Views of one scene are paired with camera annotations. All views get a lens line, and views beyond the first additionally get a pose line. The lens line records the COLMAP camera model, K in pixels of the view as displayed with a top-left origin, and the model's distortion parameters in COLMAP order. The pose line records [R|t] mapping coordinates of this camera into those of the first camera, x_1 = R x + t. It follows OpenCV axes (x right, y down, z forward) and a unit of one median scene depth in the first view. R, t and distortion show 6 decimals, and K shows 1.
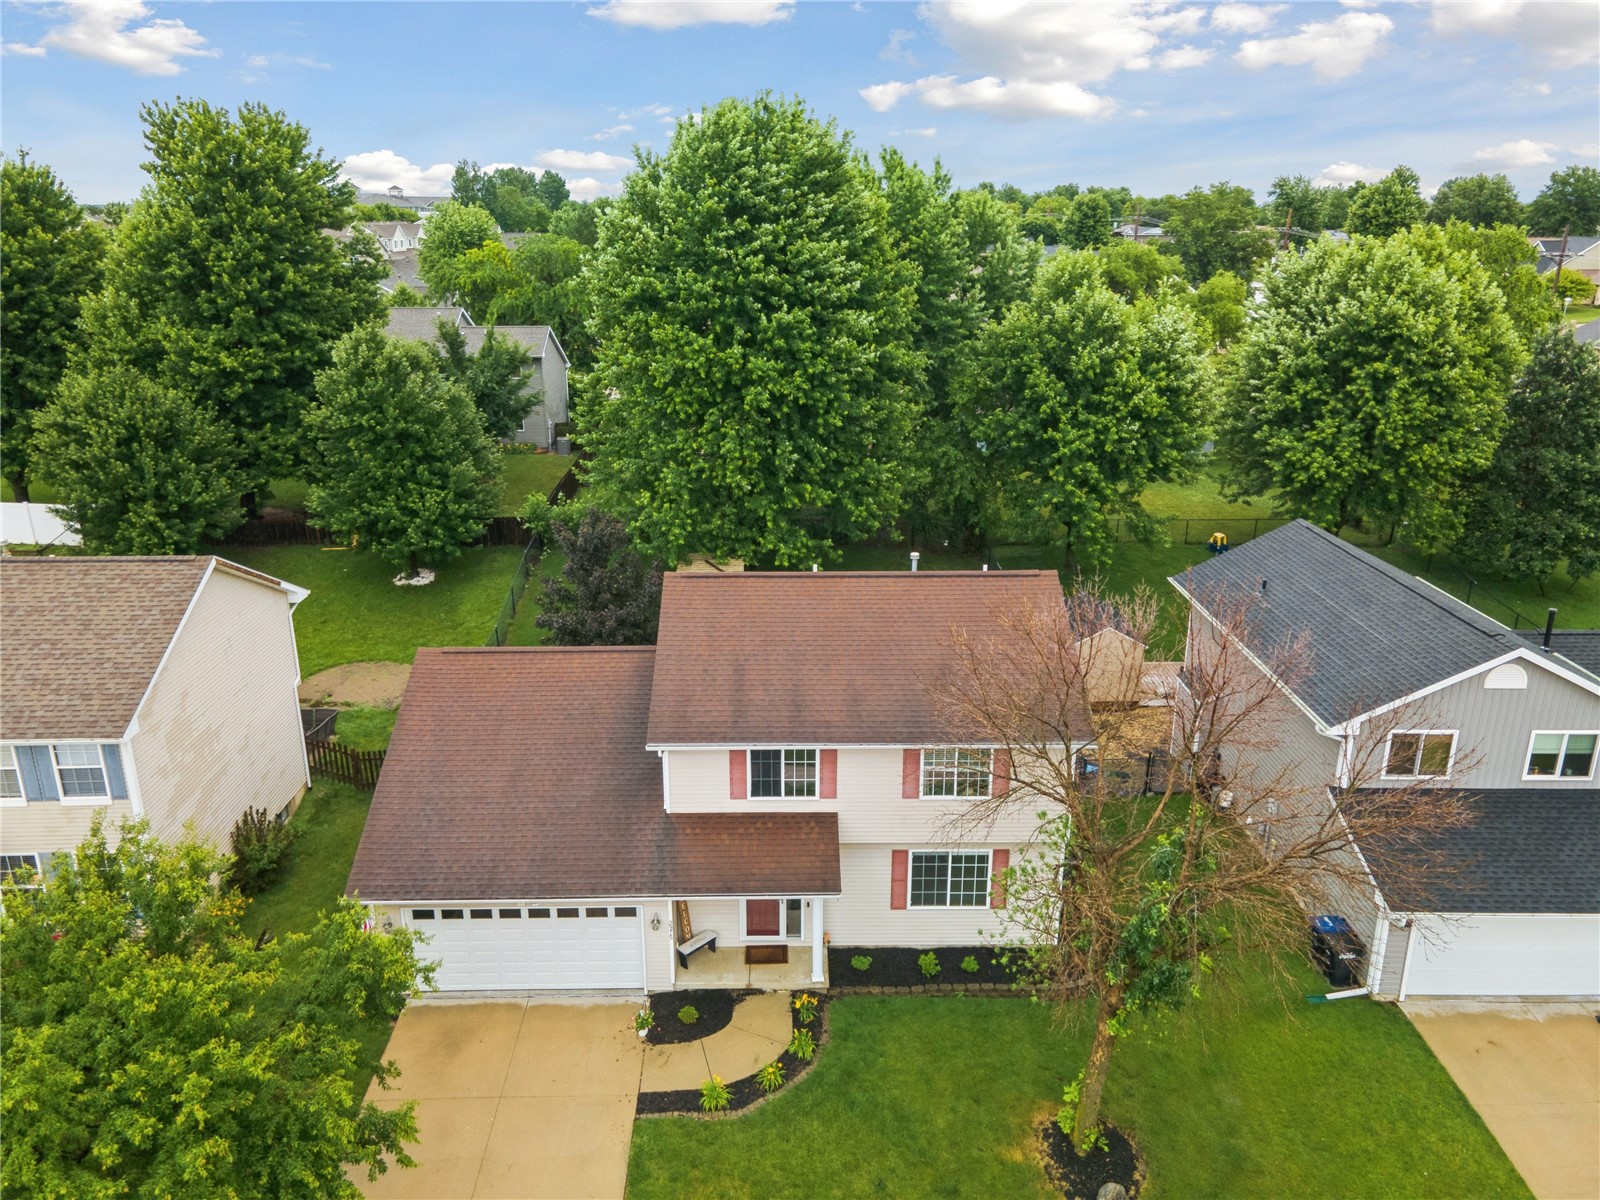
lens RADIAL K [[1158.7, 0, 800.0], [0, 1158.7, 600.0], [0, 0, 1]] dist [0.061292, 0.000908]
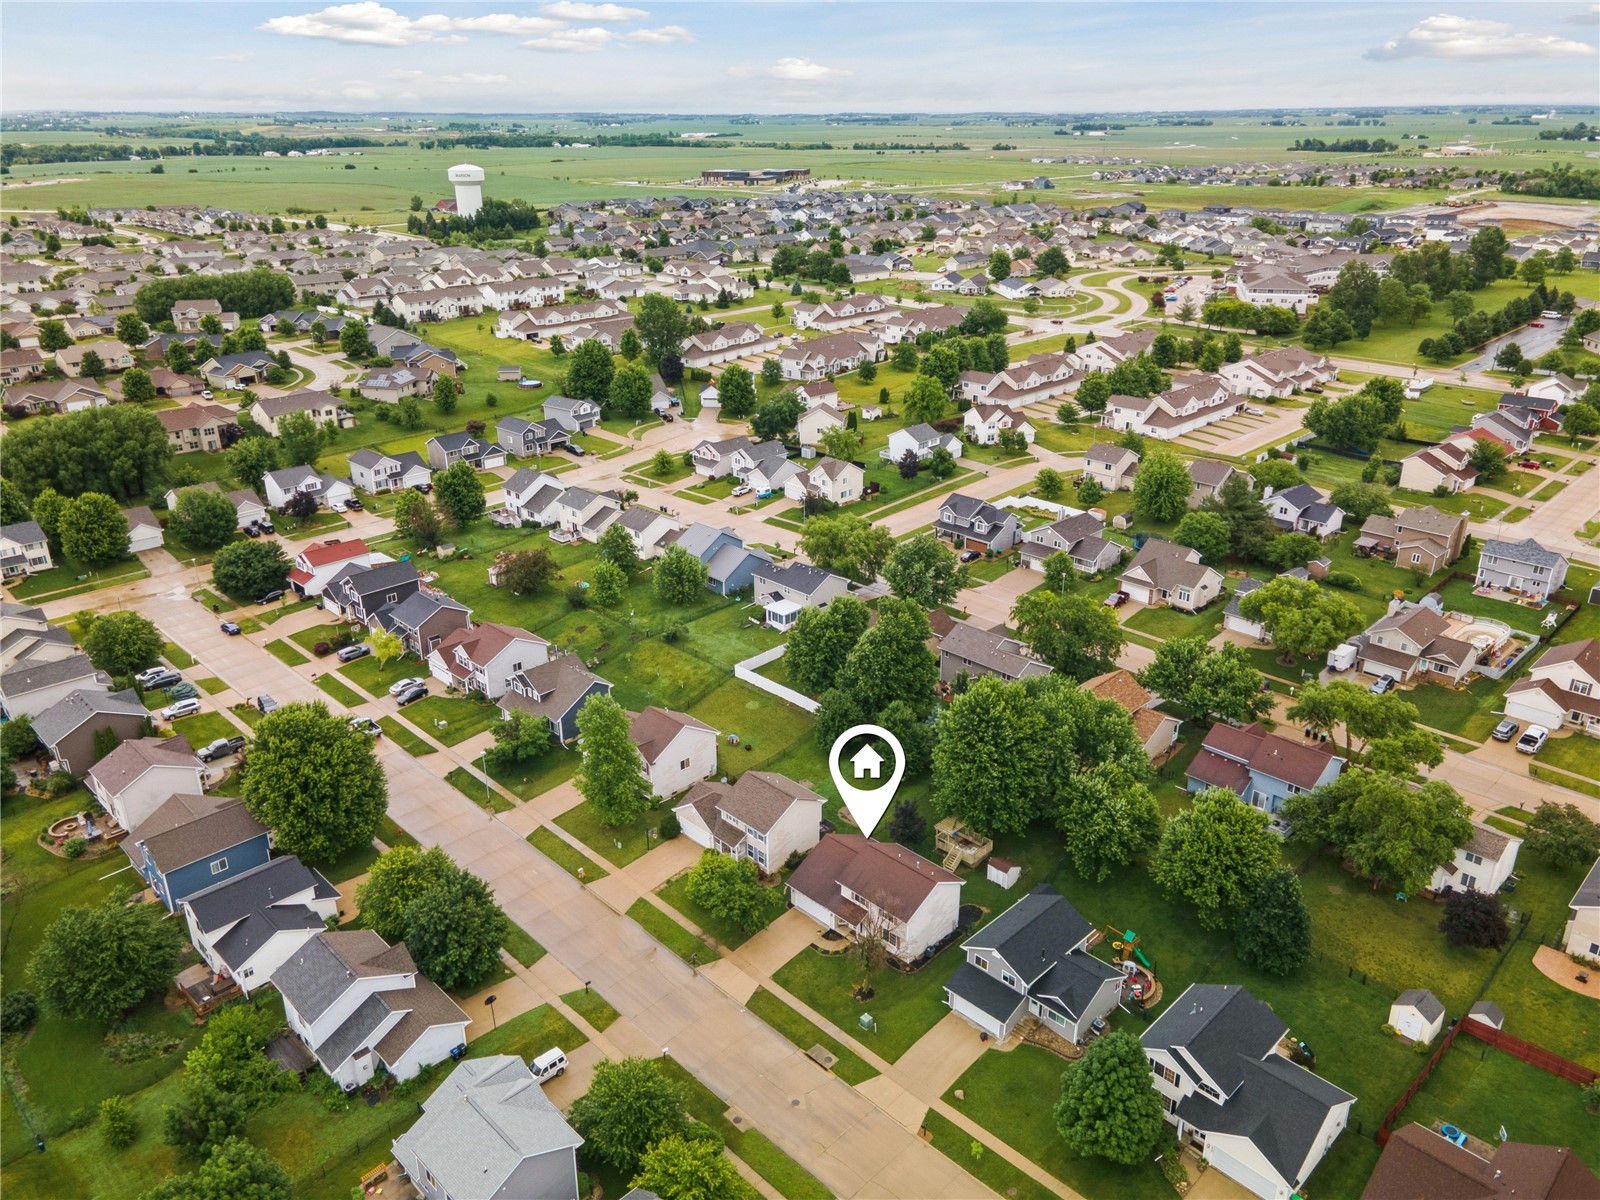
lens RADIAL K [[1158.7, 0, 800.0], [0, 1158.7, 600.0], [0, 0, 1]] dist [0.061292, 0.000908]
pose [[0.699221, 0.276715, -0.659181, 2.431483], [-0.226962, 0.960274, 0.162361, -1.616713], [0.677922, 0.036083, 0.734248, -2.501756]]
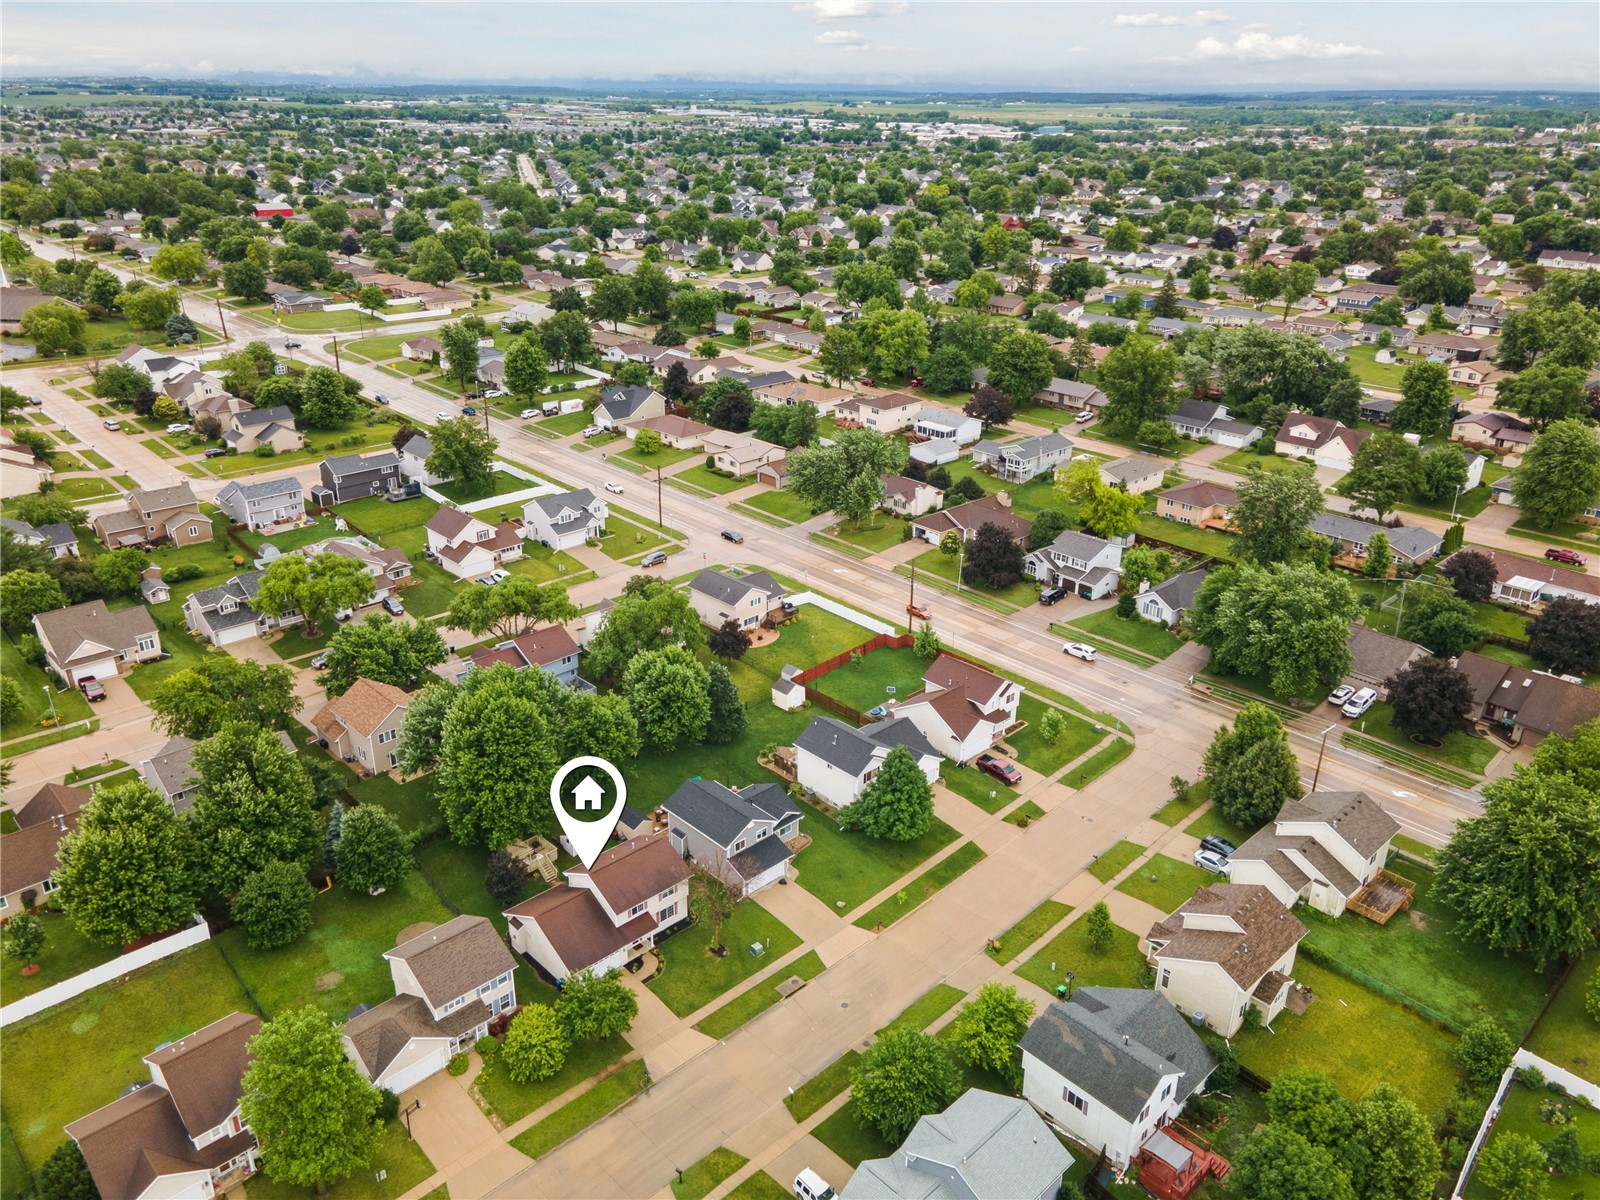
lens RADIAL K [[1130.3, 0, 763.2], [0, 1130.3, 657.1], [0, 0, 1]] dist [0.059531, 0.000476]
pose [[0.753819, -0.299572, 0.584819, -1.879992], [0.211263, 0.953265, 0.215994, -1.593748], [-0.622194, -0.039270, 0.781878, -2.660968]]
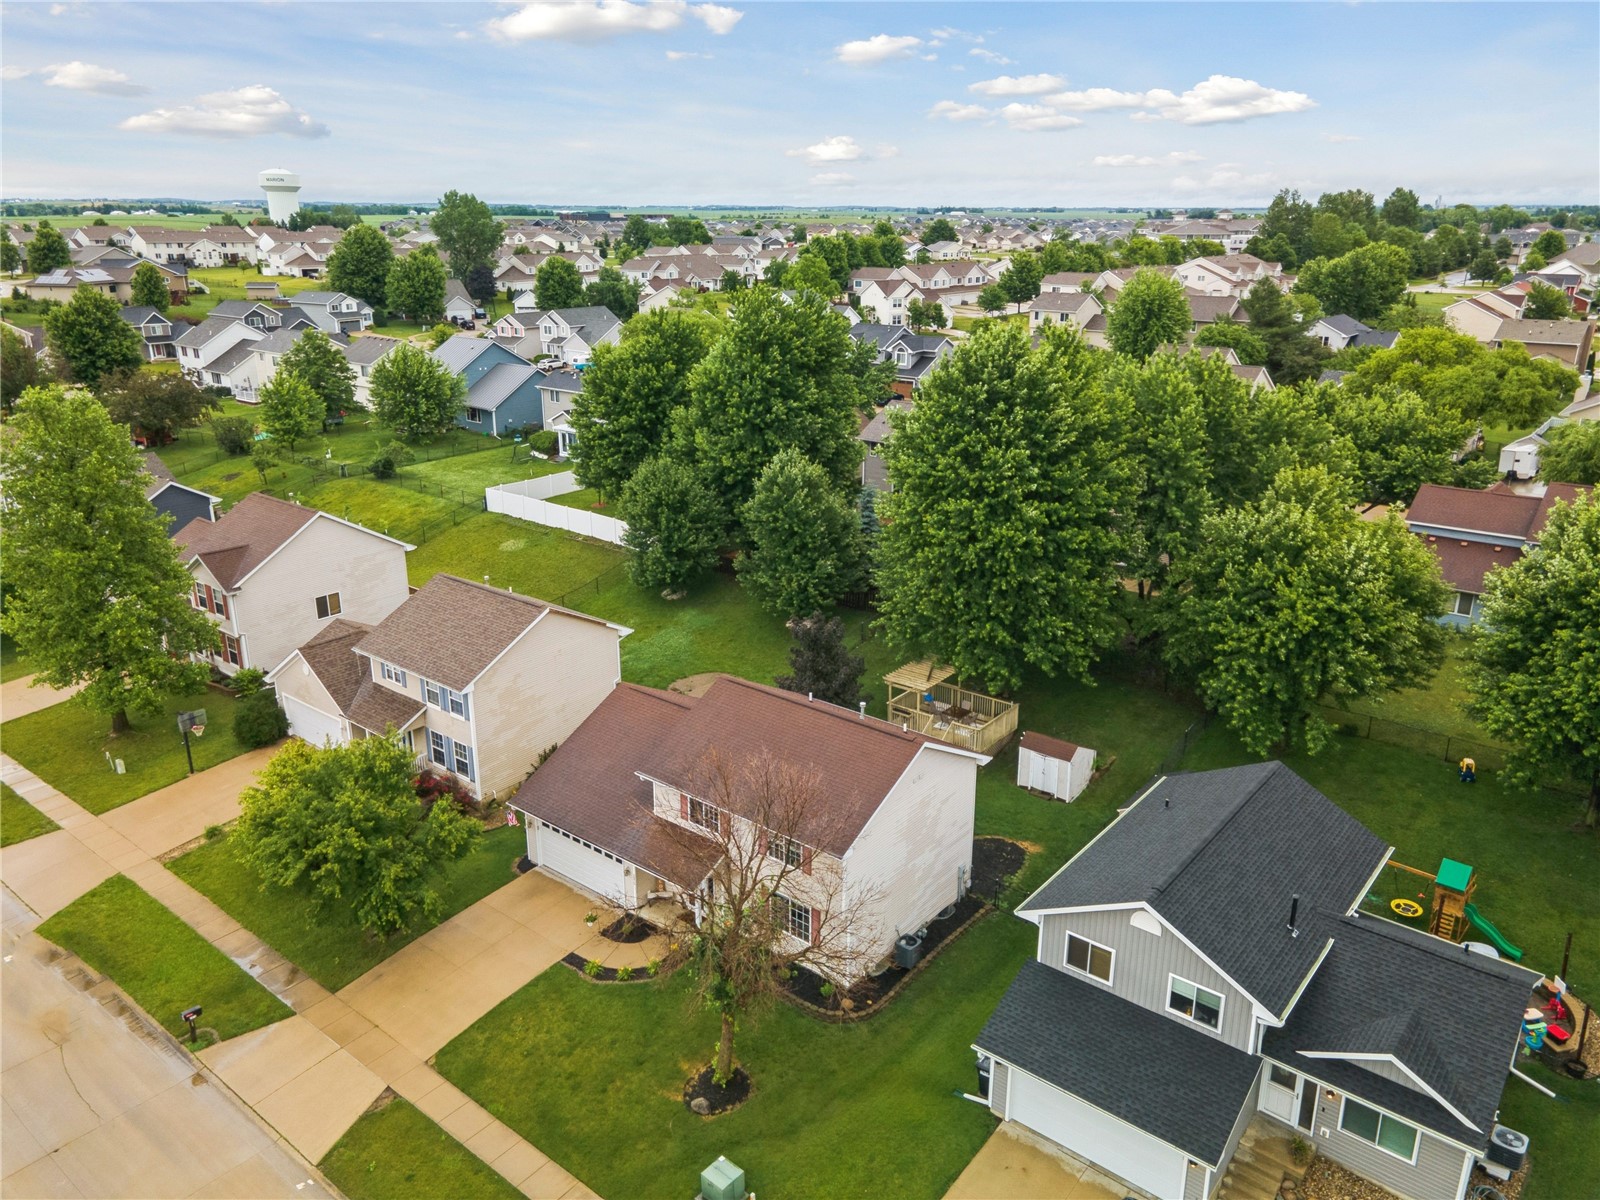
lens RADIAL K [[1158.7, 0, 800.0], [0, 1158.7, 600.0], [0, 0, 1]] dist [0.061292, 0.000908]
pose [[0.771081, 0.206932, -0.602174, 0.966444], [-0.207266, 0.975783, 0.069916, -0.273632], [0.602059, 0.070899, 0.795298, -0.237312]]
